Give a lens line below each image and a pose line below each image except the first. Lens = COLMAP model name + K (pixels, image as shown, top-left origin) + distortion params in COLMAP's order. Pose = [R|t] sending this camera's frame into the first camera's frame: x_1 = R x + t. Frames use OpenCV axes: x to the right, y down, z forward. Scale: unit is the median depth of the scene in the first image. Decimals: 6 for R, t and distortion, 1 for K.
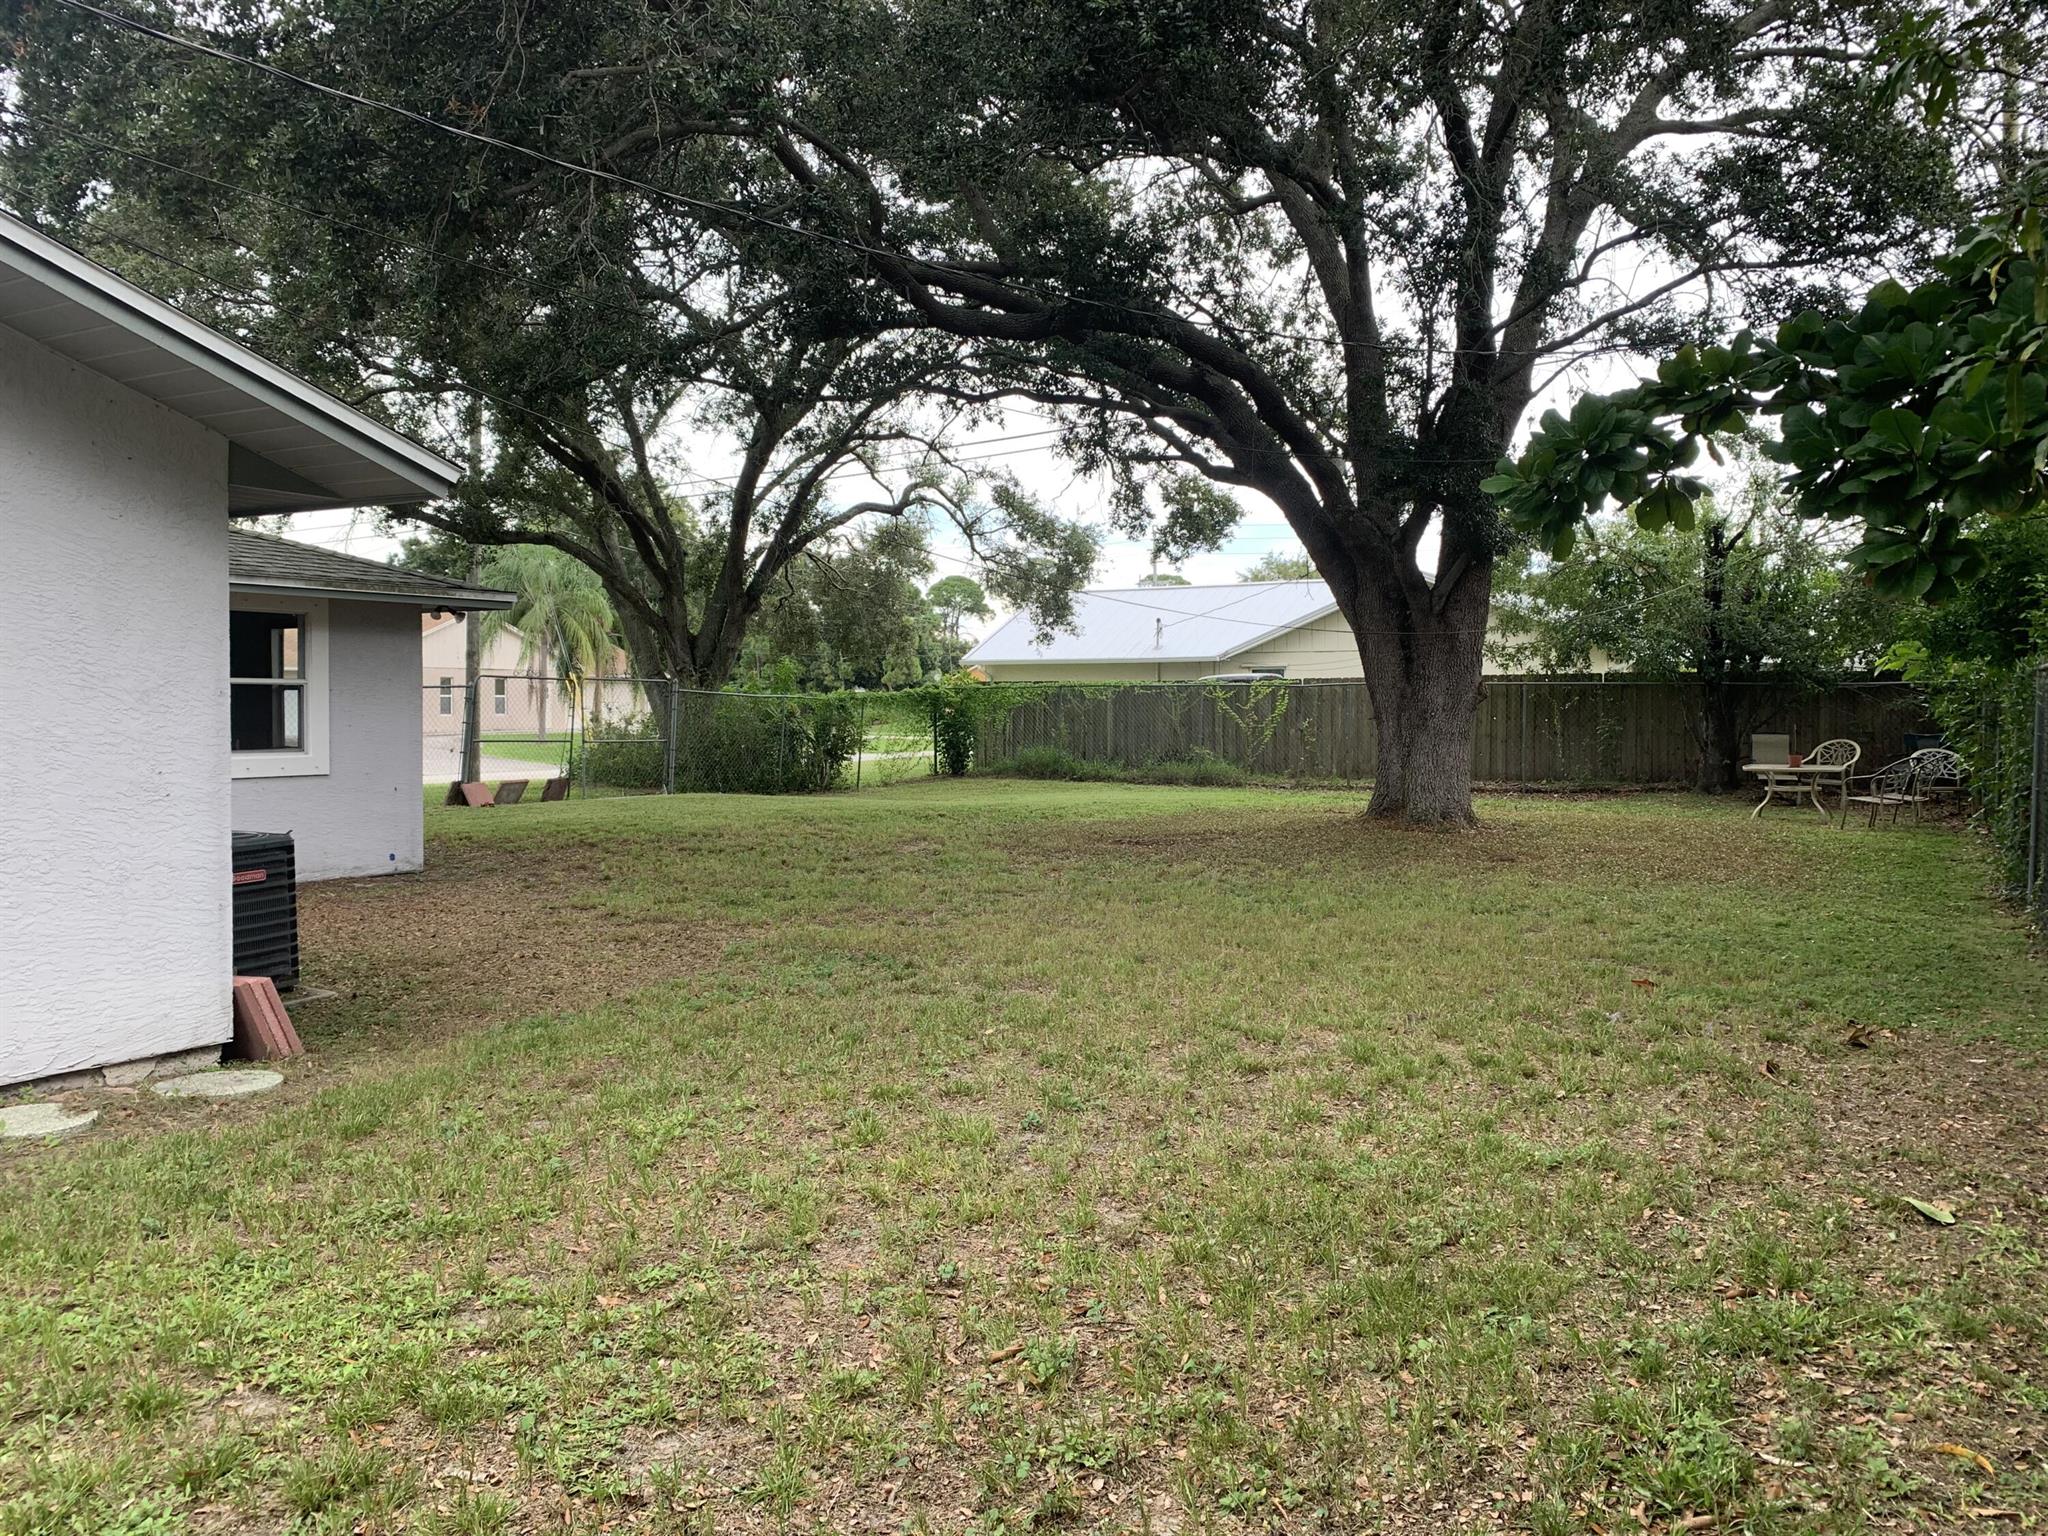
lens RADIAL K [[1573.4, 0, 1014.8], [0, 1573.4, 763.8], [0, 0, 1]] dist [0.024137, 0.003039]
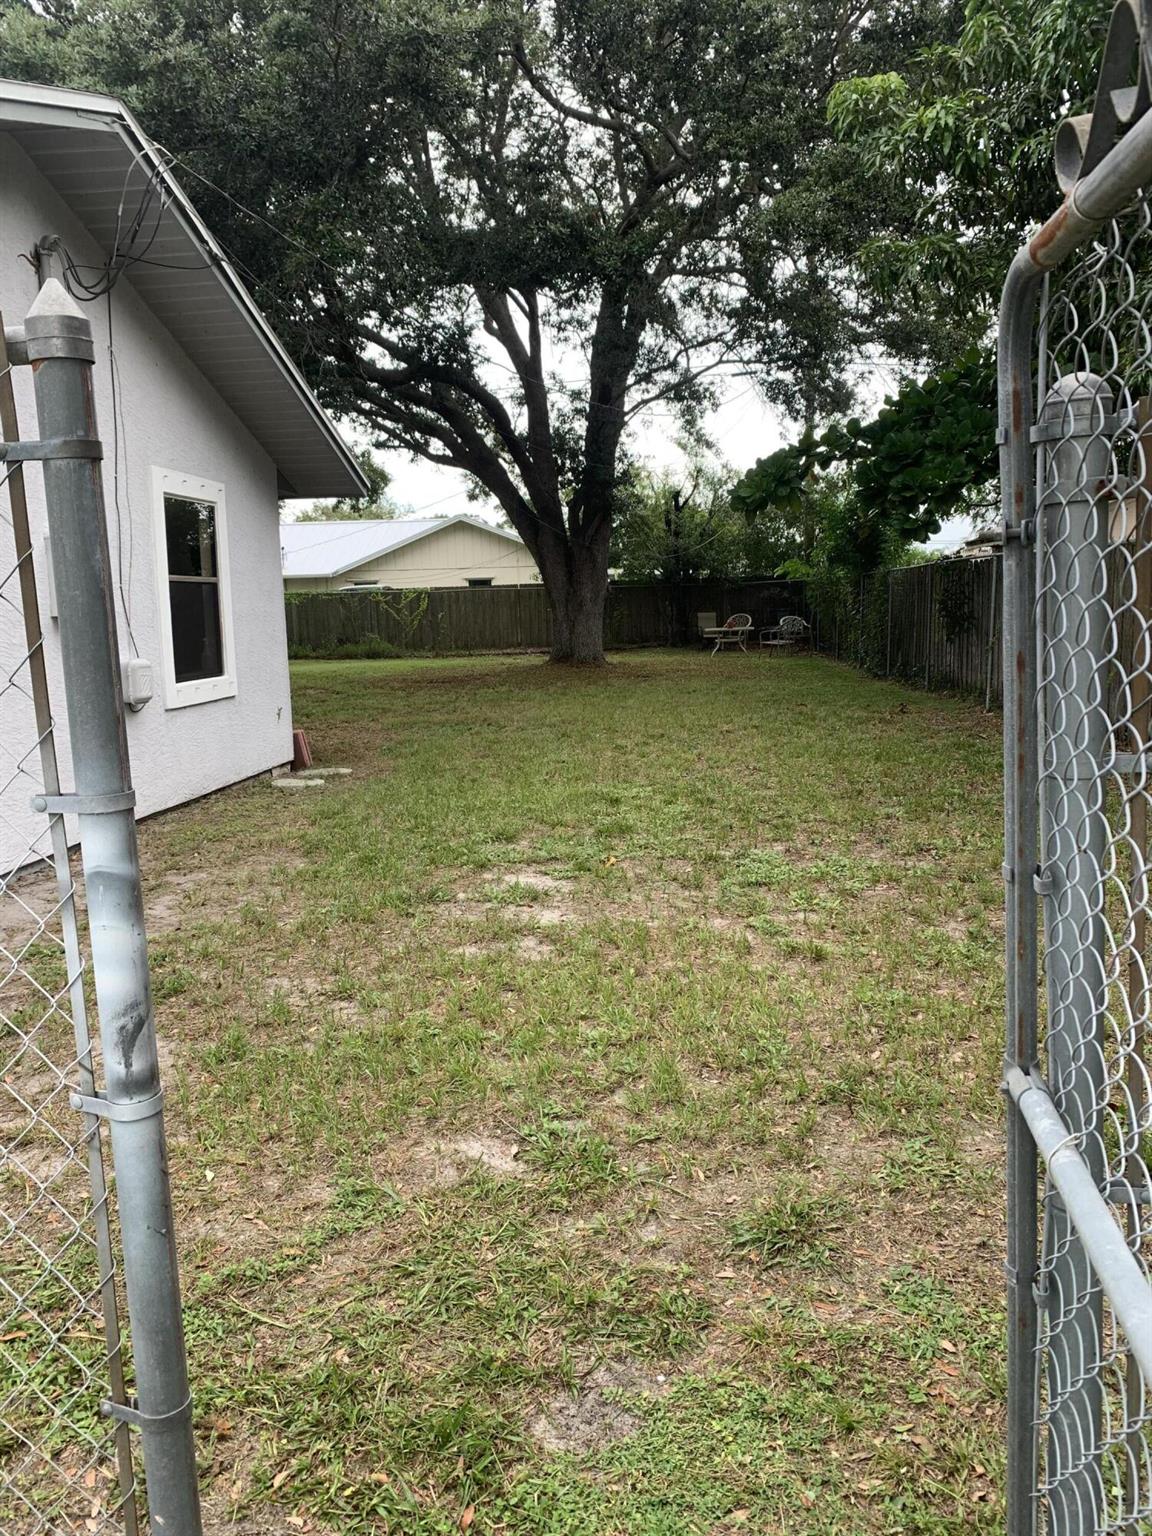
lens RADIAL K [[1180.1, 0, 582.9], [0, 1180.1, 768.8], [0, 0, 1]] dist [0.024137, 0.003039]
pose [[0.904893, -0.085387, 0.416986, -0.214222], [0.045382, 0.993442, 0.104948, 0.010438], [-0.423213, -0.076043, 0.902833, -0.155968]]
